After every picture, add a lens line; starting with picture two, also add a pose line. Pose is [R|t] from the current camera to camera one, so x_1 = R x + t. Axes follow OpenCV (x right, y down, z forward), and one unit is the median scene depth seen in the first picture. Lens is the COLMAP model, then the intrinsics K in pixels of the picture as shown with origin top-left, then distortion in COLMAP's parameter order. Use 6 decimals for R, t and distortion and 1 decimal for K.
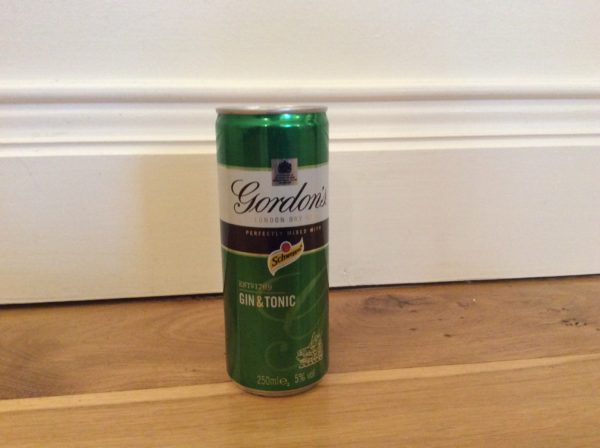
lens RADIAL K [[544.5, 0, 300.0], [0, 544.5, 224.0], [0, 0, 1]] dist [0.108818, -0.241573]
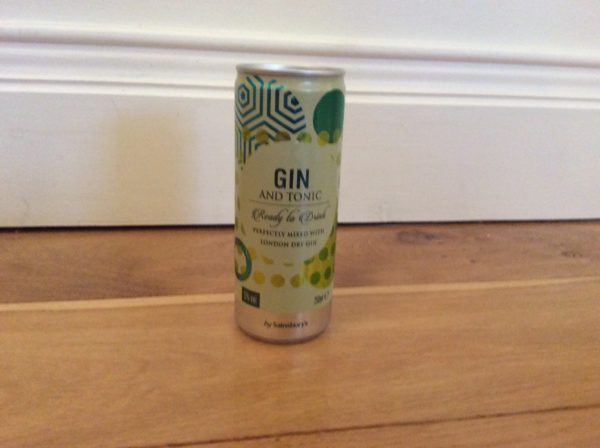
lens RADIAL K [[544.5, 0, 300.0], [0, 544.5, 224.0], [0, 0, 1]] dist [0.108818, -0.241573]
pose [[0.996775, 0.032390, 0.073420, -0.211121], [-0.038654, 0.995582, 0.085572, 0.032135], [-0.070324, -0.088134, 0.993623, -0.179420]]
